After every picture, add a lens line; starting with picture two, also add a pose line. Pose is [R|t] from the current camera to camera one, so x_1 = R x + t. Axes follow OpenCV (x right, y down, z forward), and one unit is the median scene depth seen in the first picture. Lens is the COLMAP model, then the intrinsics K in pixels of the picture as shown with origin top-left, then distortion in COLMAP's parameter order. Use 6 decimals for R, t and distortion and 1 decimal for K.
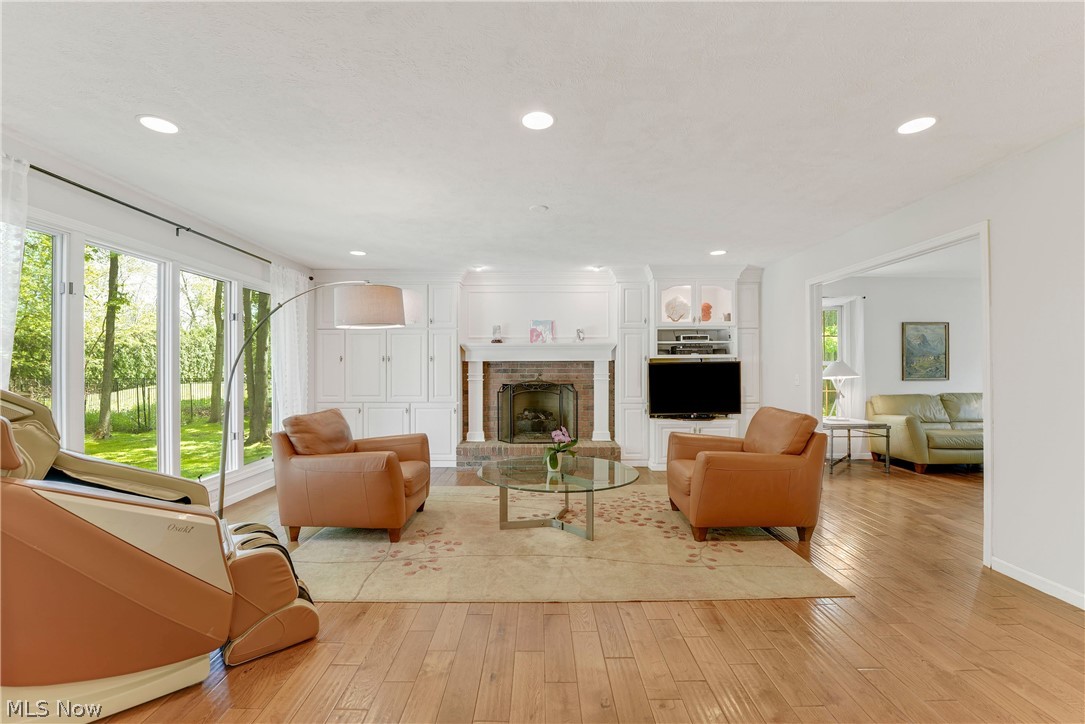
lens RADIAL K [[468.2, 0, 548.3], [0, 468.2, 359.3], [0, 0, 1]] dist [-0.001125, -0.000061]
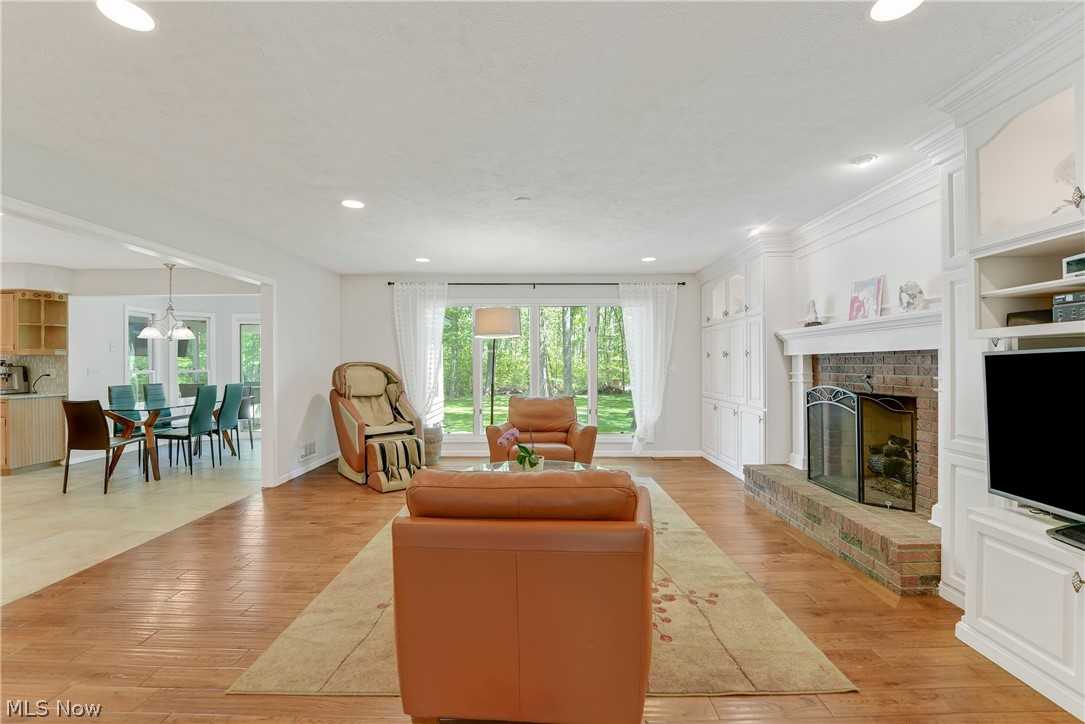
lens RADIAL K [[468.2, 0, 548.3], [0, 468.2, 359.3], [0, 0, 1]] dist [-0.001125, -0.000061]
pose [[-0.033452, -0.007068, -0.999415, 0.597518], [0.020313, 0.999764, -0.007751, 0.009407], [0.999234, -0.020561, -0.033301, 0.675153]]
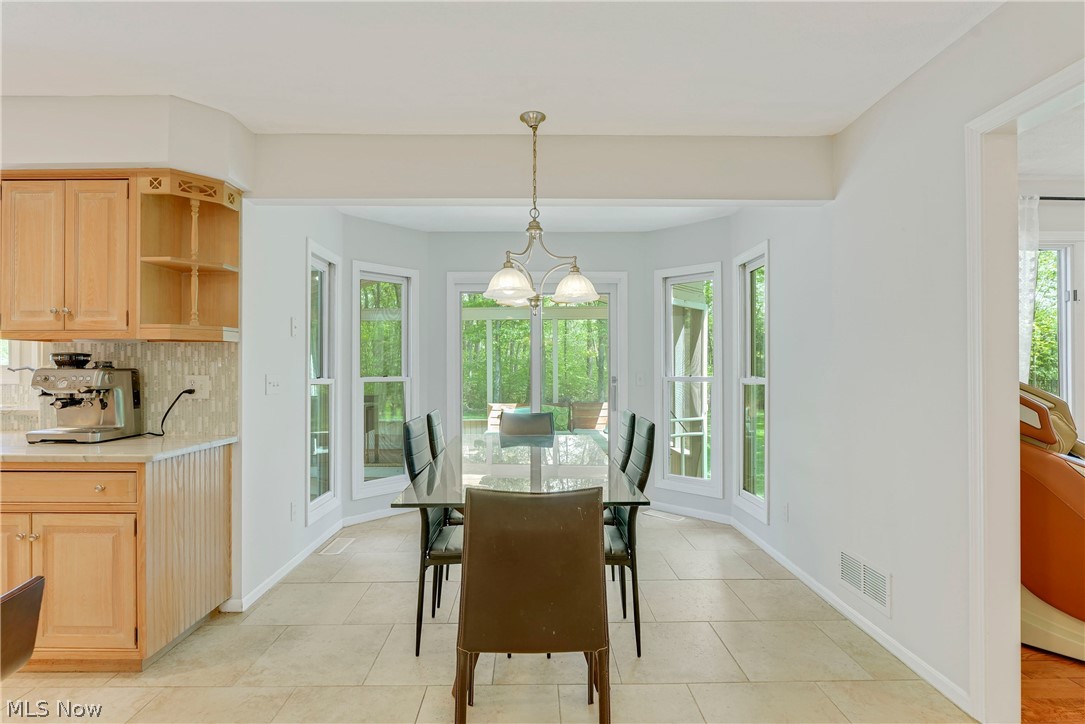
lens RADIAL K [[534.2, 0, 542.5], [0, 534.2, 362.0], [0, 0, 1]] dist [-0.000869, -0.000232]
pose [[0.012662, -0.015894, -0.999794, 0.099999], [0.016326, 0.999744, -0.015686, 0.000467], [0.999787, -0.016124, 0.012918, -0.128925]]
